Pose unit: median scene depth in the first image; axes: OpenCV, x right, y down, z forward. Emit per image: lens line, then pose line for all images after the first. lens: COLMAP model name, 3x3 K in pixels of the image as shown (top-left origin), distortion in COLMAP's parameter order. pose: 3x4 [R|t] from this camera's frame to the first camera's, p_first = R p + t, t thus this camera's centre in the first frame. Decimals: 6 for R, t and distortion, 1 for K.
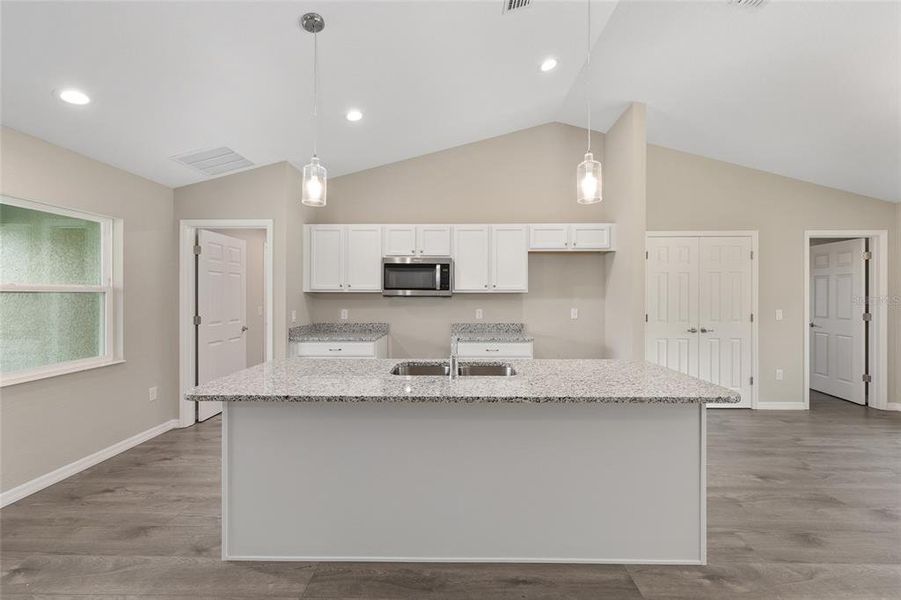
lens RADIAL K [[360.2, 0, 452.3], [0, 360.2, 296.2], [0, 0, 1]] dist [-0.001278, 0.000394]
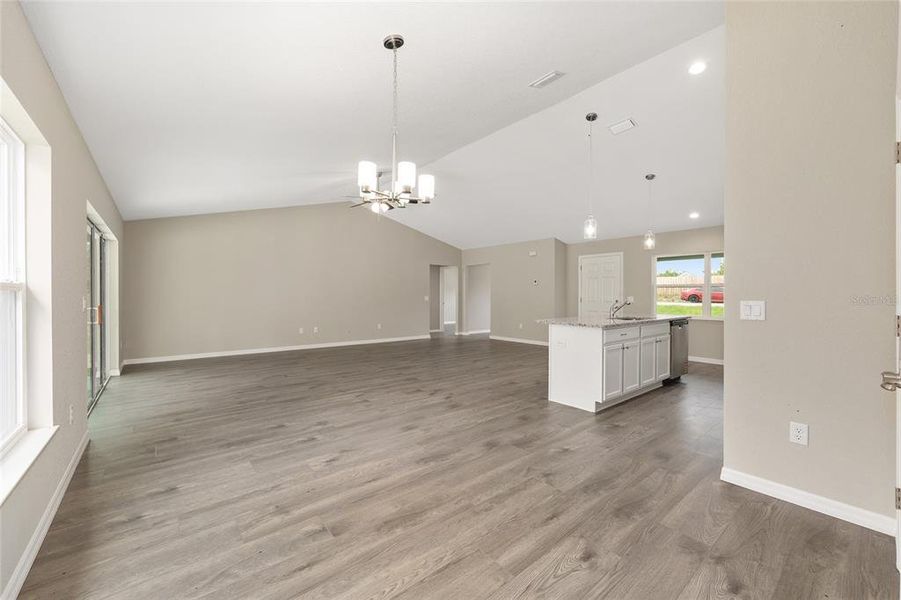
lens RADIAL K [[360.2, 0, 452.3], [0, 360.2, 296.2], [0, 0, 1]] dist [-0.001278, 0.000394]
pose [[-0.760481, 0.000550, -0.649360, 1.197907], [-0.004445, 0.999972, 0.006053, 0.033103], [0.649345, 0.007490, -0.760457, 1.054087]]
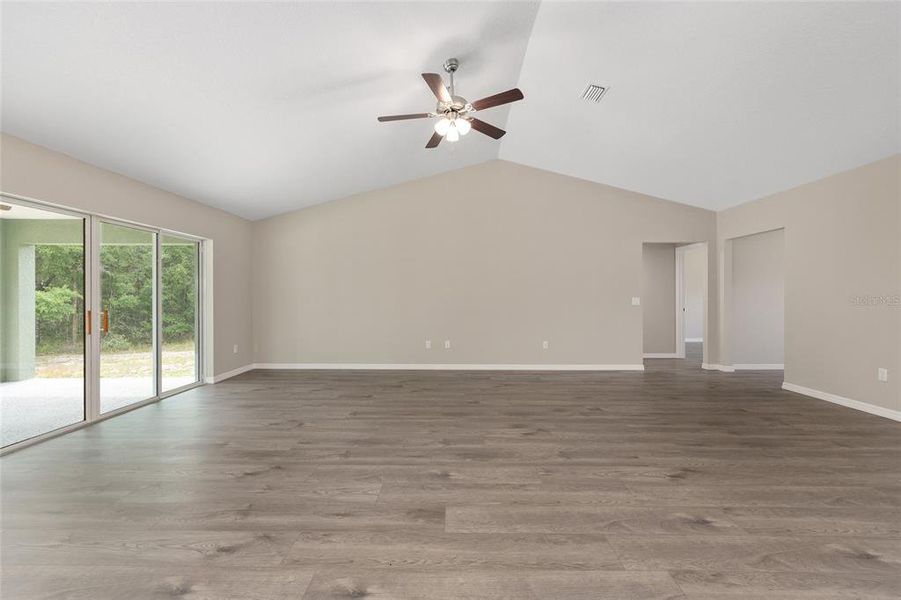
lens RADIAL K [[360.2, 0, 452.3], [0, 360.2, 296.2], [0, 0, 1]] dist [-0.001278, 0.000394]
pose [[-0.999992, -0.000633, -0.003955, 0.449287], [-0.000661, 0.999975, 0.007105, 0.034462], [0.003950, 0.007107, -0.999967, 0.483952]]
